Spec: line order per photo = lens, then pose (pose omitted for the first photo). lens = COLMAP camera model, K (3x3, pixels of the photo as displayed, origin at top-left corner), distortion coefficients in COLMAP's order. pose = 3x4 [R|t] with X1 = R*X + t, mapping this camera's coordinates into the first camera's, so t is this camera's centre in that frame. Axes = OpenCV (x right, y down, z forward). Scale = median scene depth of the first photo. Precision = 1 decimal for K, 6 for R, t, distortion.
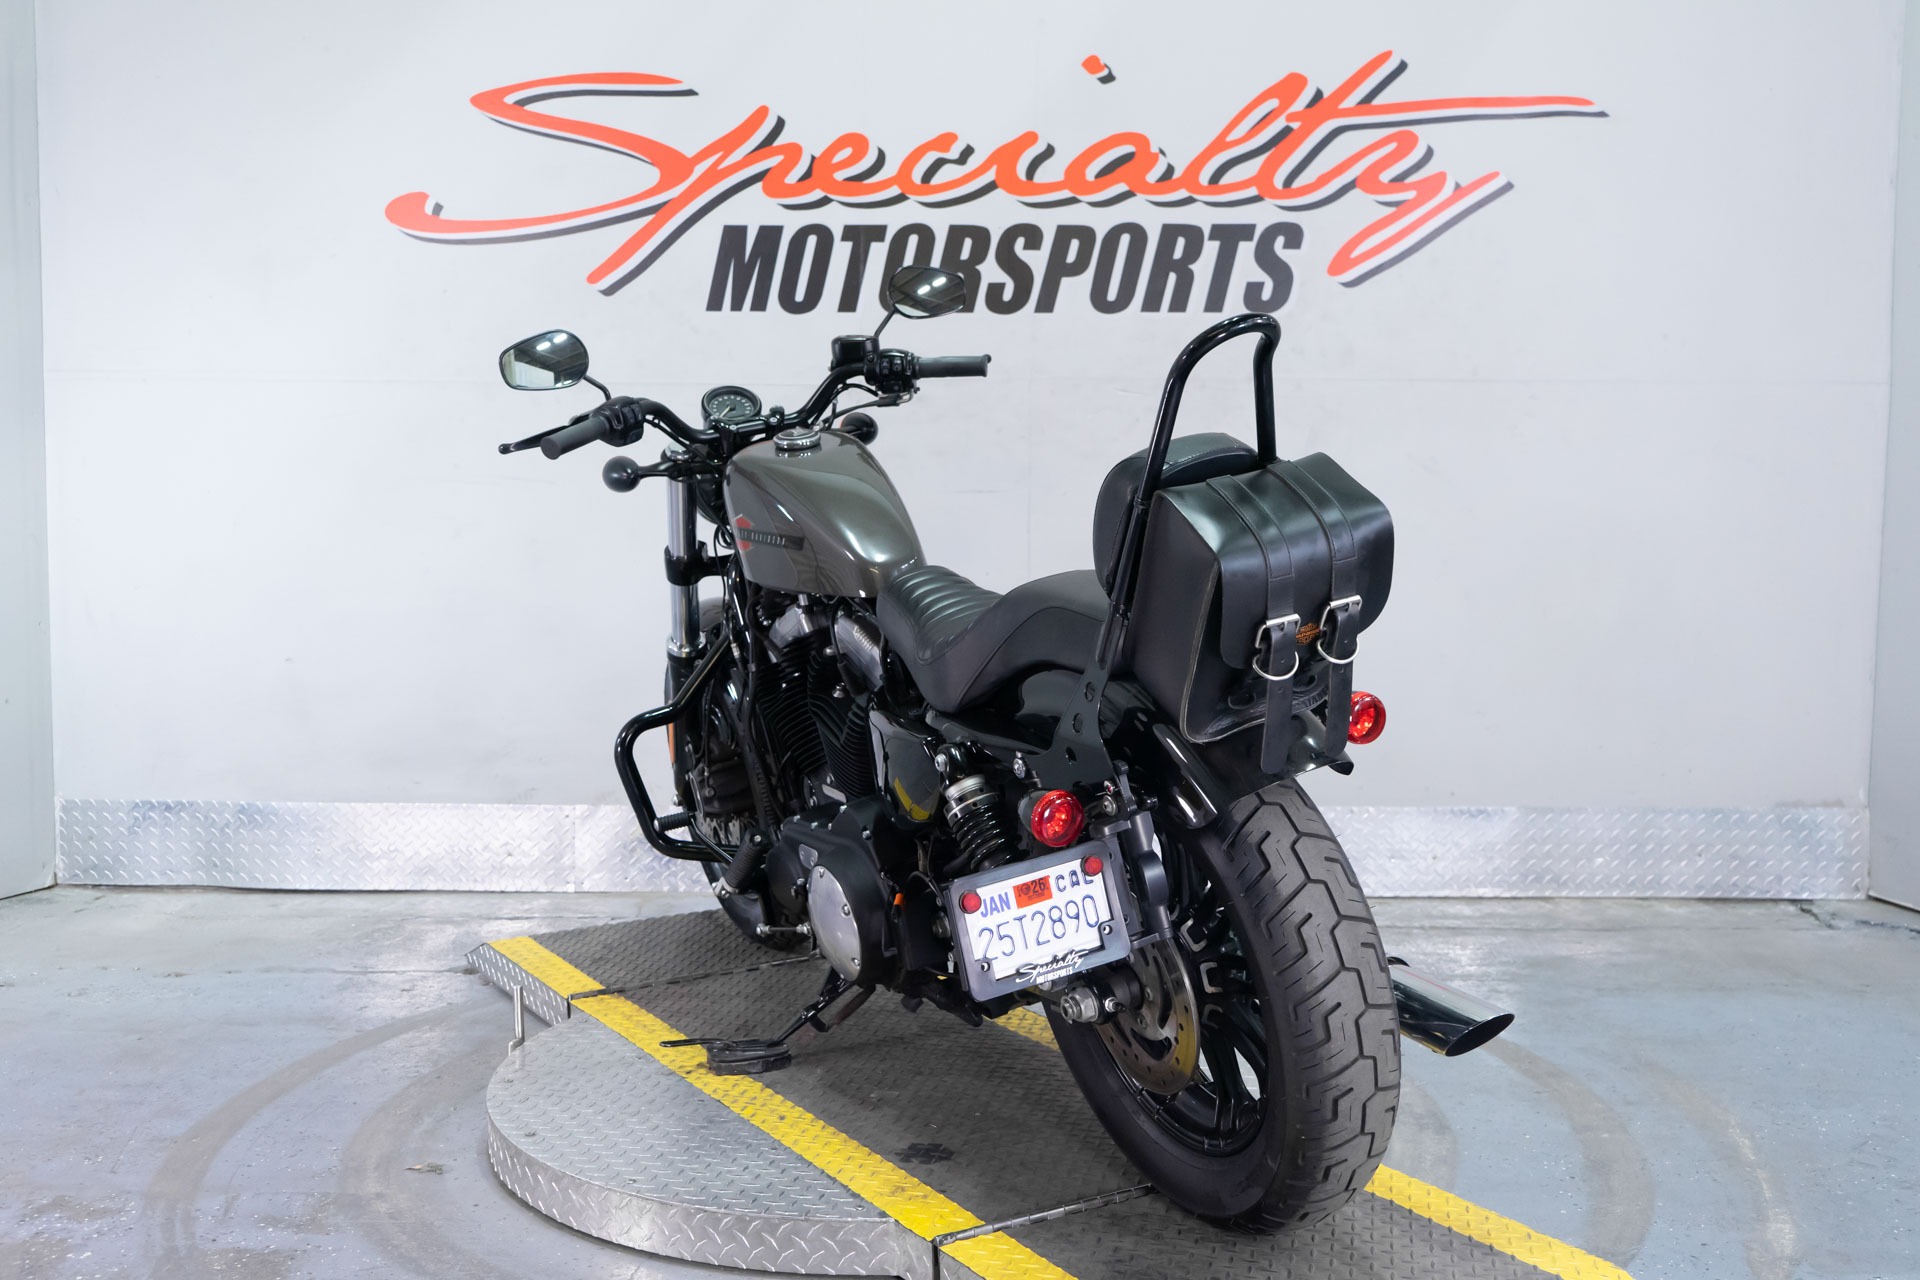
lens RADIAL K [[1894.2, 0, 960.0], [0, 1894.2, 639.3], [0, 0, 1]] dist [0.008938, 0.018337]
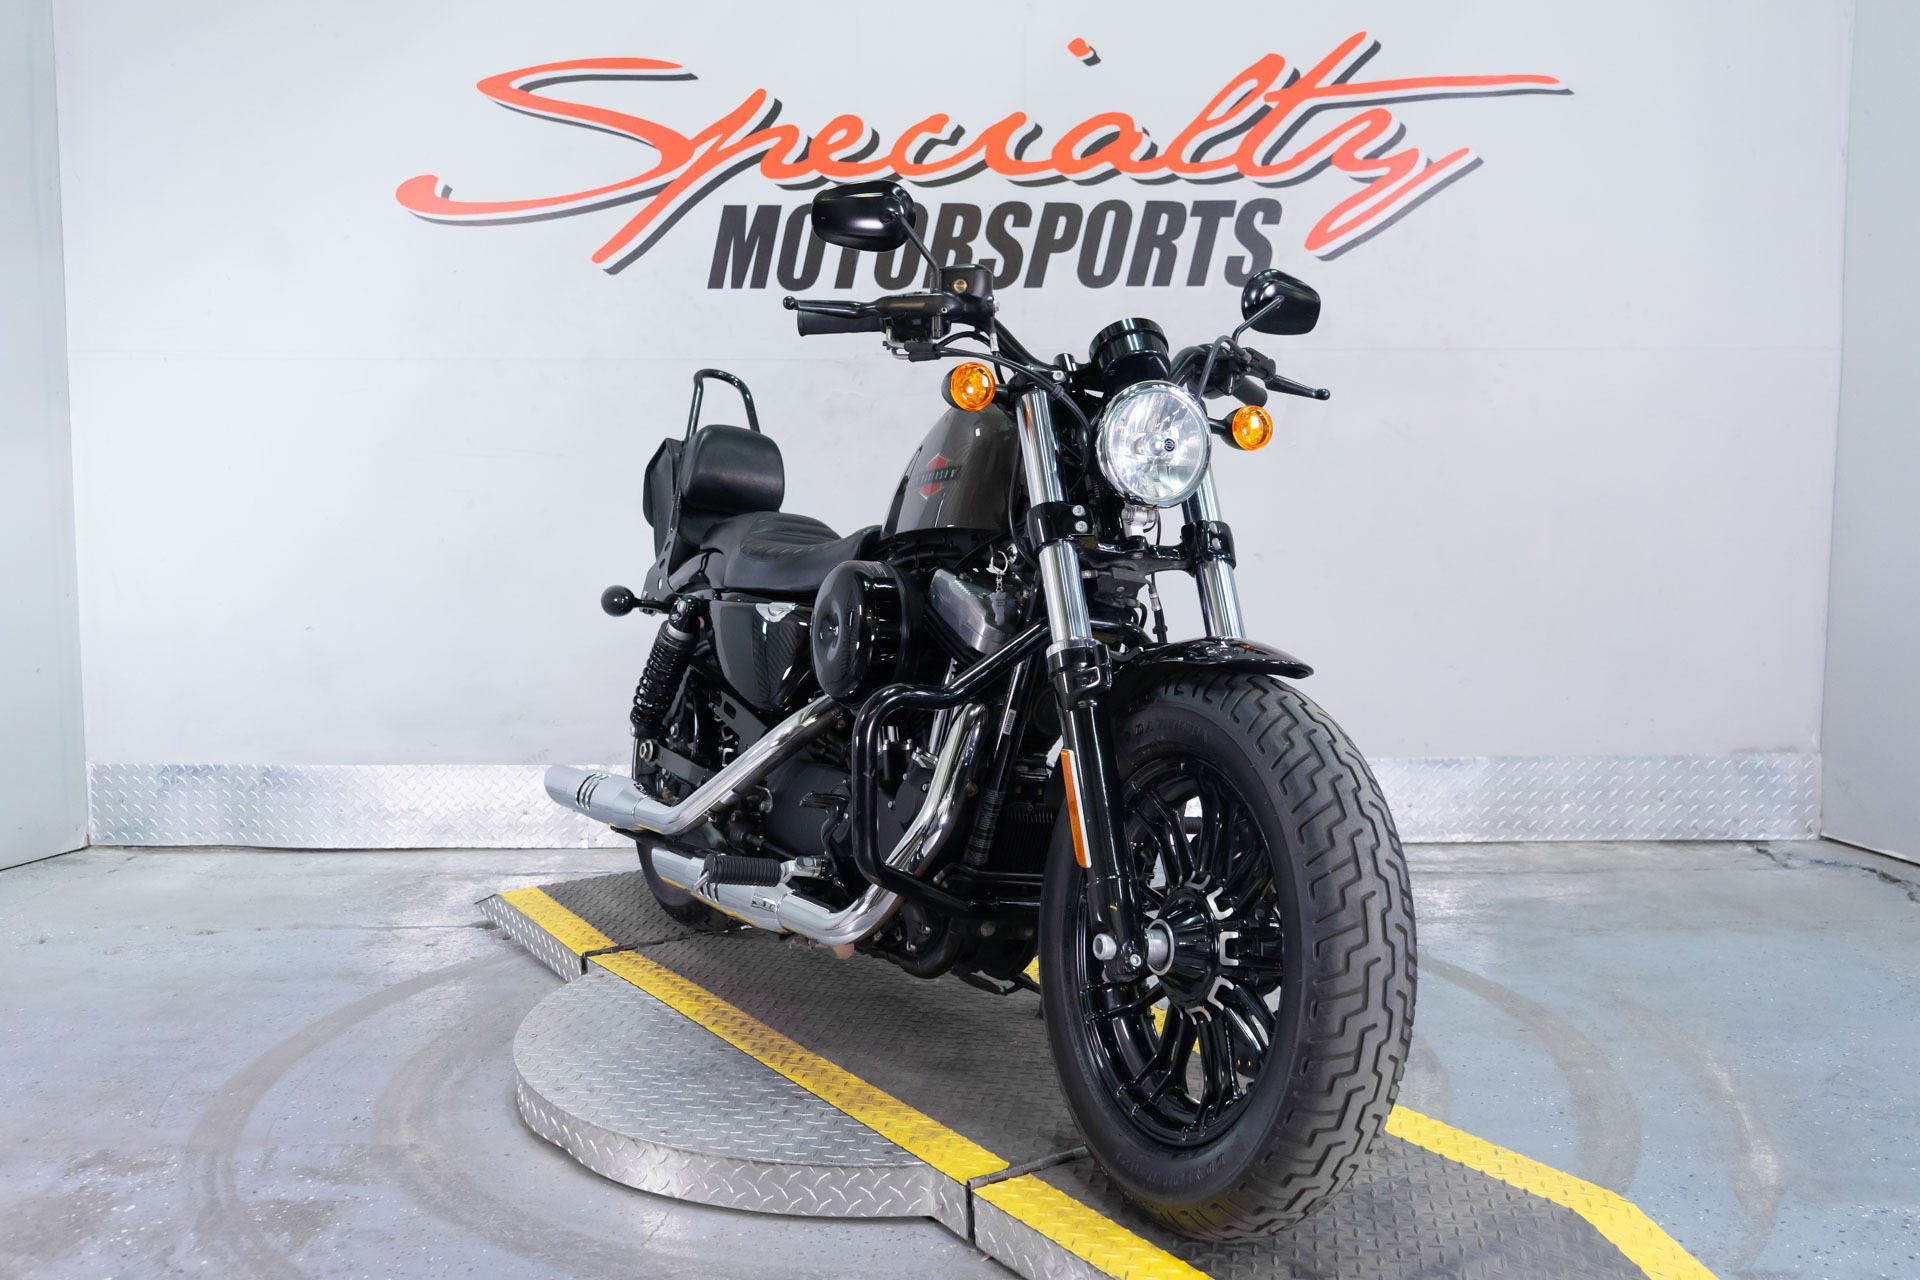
lens RADIAL K [[1782.5, 0, 959.9], [0, 1782.5, 635.5], [0, 0, 1]] dist [0.014141, -0.008167]
pose [[0.999858, -0.010457, 0.013249, -0.011041], [0.010203, 0.999766, 0.019064, -0.000297], [-0.013446, -0.018926, 0.999730, 0.017429]]
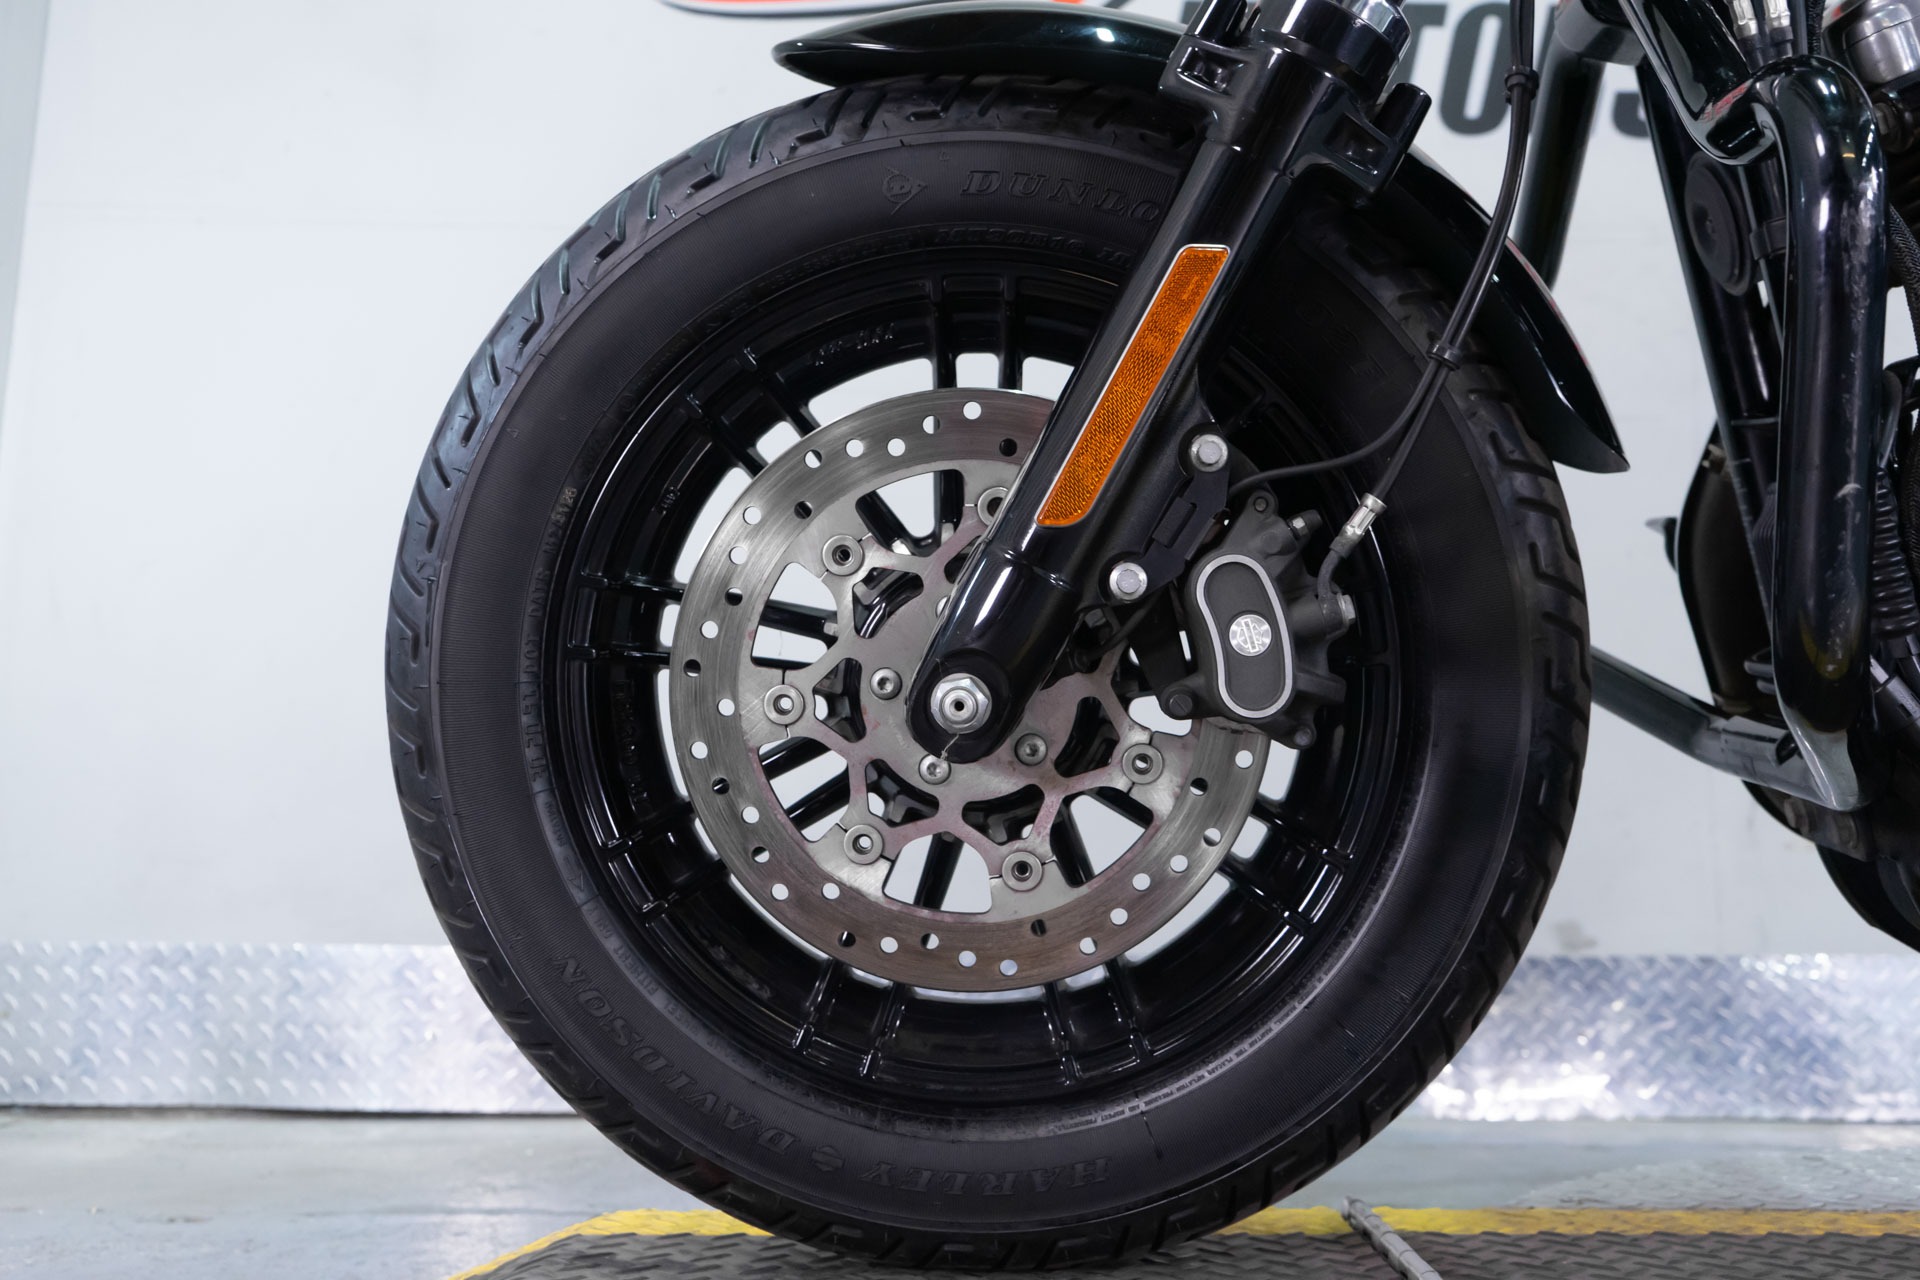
lens RADIAL K [[1769.8, 0, 968.1], [0, 1769.8, 644.0], [0, 0, 1]] dist [-0.001187, 0.007016]
pose [[0.997765, 0.020492, 0.063596, -0.231593], [-0.005211, 0.972774, -0.231697, 0.124911], [-0.066613, 0.230848, 0.970707, 0.495889]]
